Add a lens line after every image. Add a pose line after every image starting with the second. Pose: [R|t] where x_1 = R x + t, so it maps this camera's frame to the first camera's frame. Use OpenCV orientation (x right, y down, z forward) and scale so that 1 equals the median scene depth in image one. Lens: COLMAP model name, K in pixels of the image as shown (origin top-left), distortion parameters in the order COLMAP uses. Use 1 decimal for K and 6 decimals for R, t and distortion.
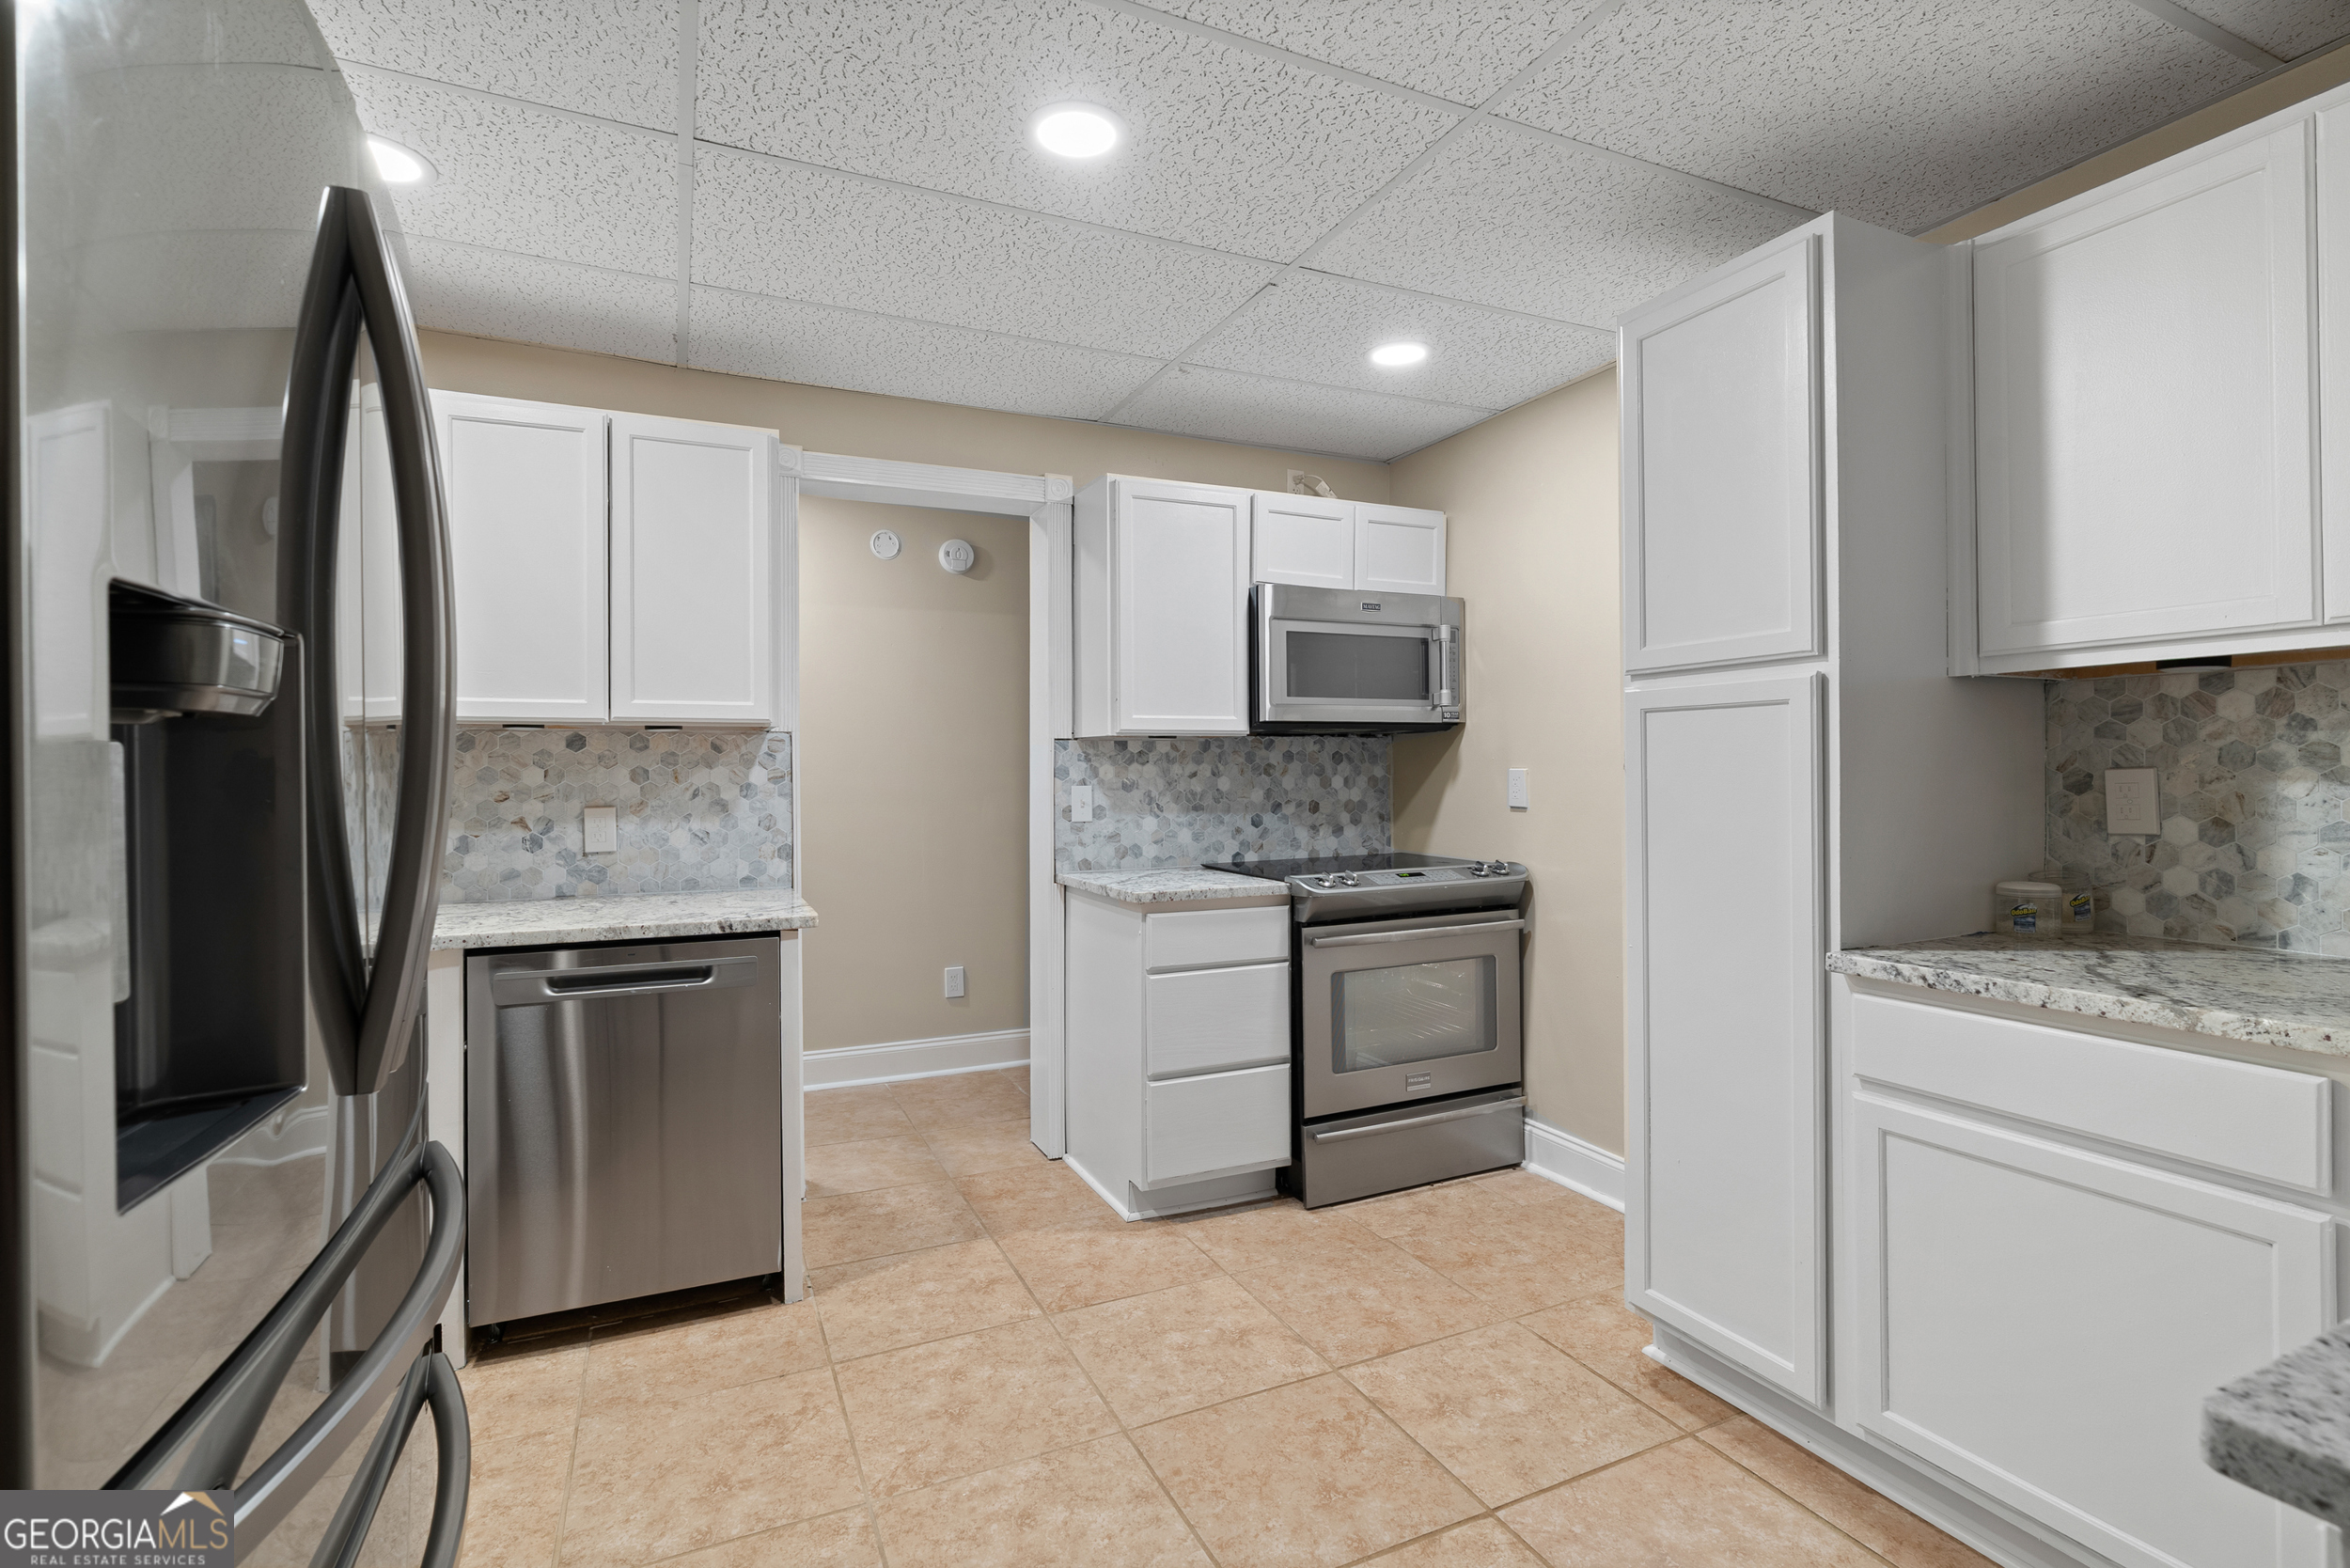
lens RADIAL K [[1069.4, 0, 1177.0], [0, 1069.4, 772.0], [0, 0, 1]] dist [-0.014867, 0.002800]
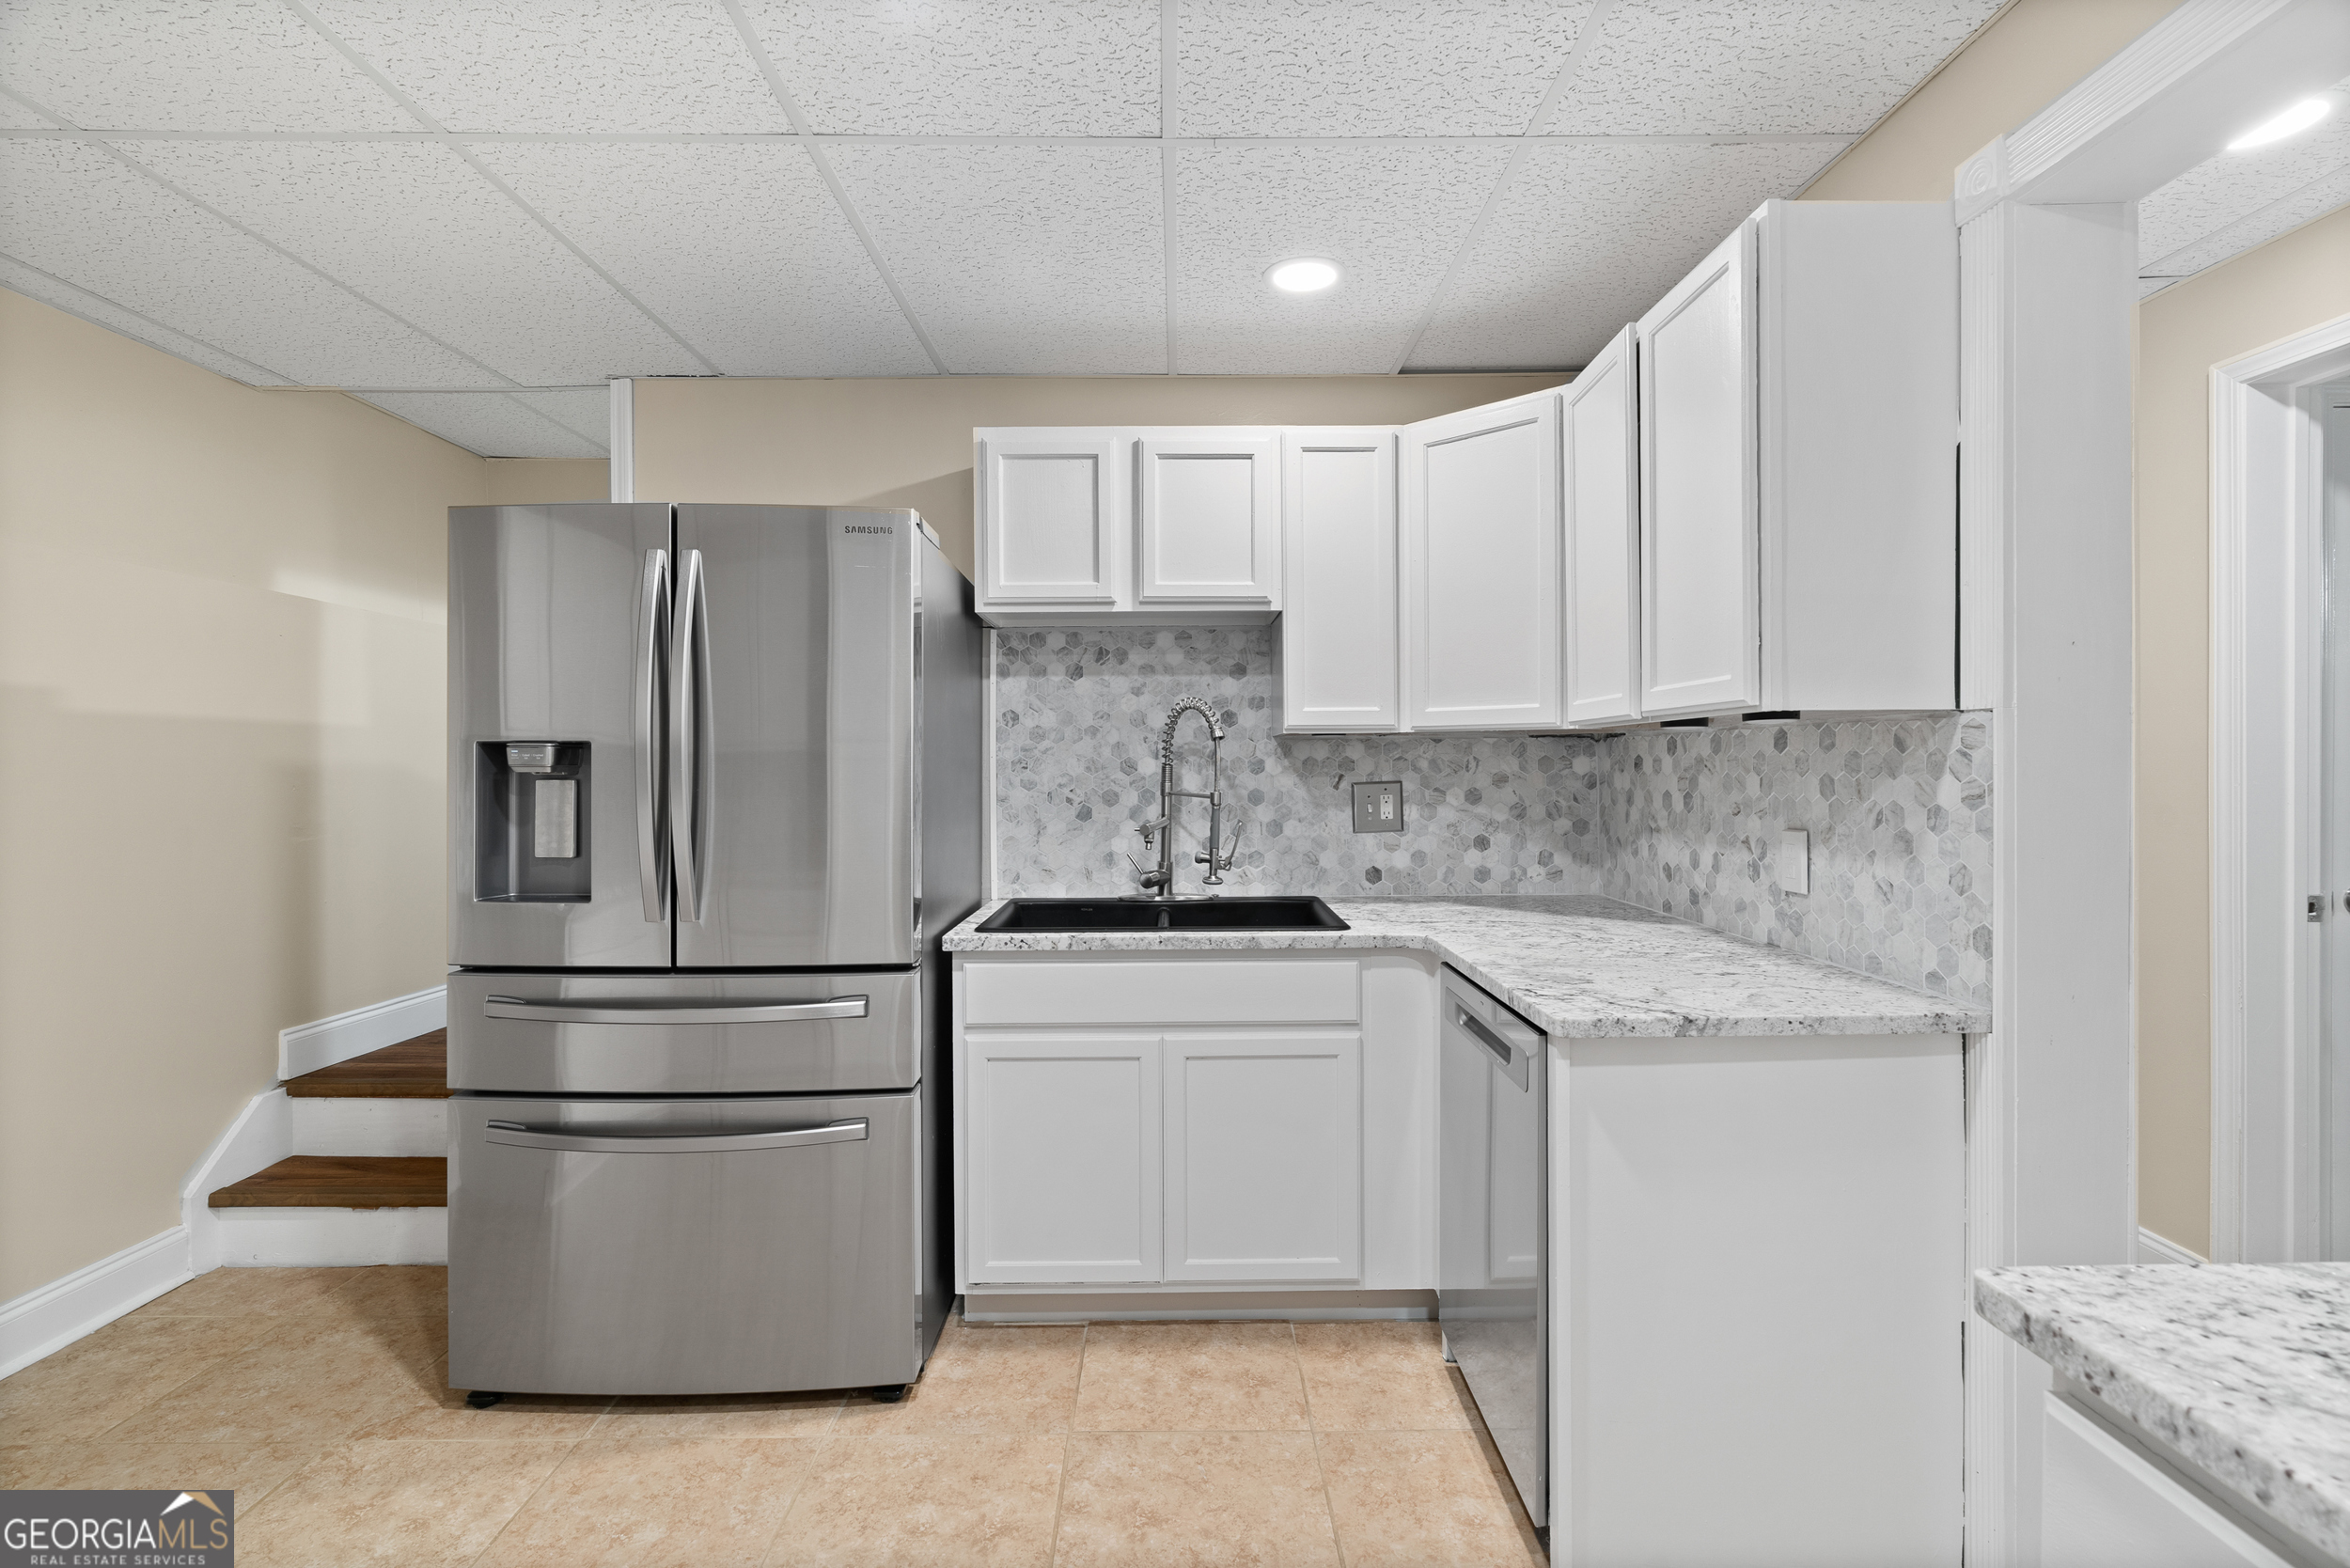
lens RADIAL K [[1069.4, 0, 1182.0], [0, 1069.4, 775.5], [0, 0, 1]] dist [-0.014867, 0.002800]
pose [[-0.406780, 0.010689, -0.913464, 0.271394], [-0.002899, 0.999911, 0.012992, -0.011502], [0.913522, 0.007933, -0.406713, 0.886672]]
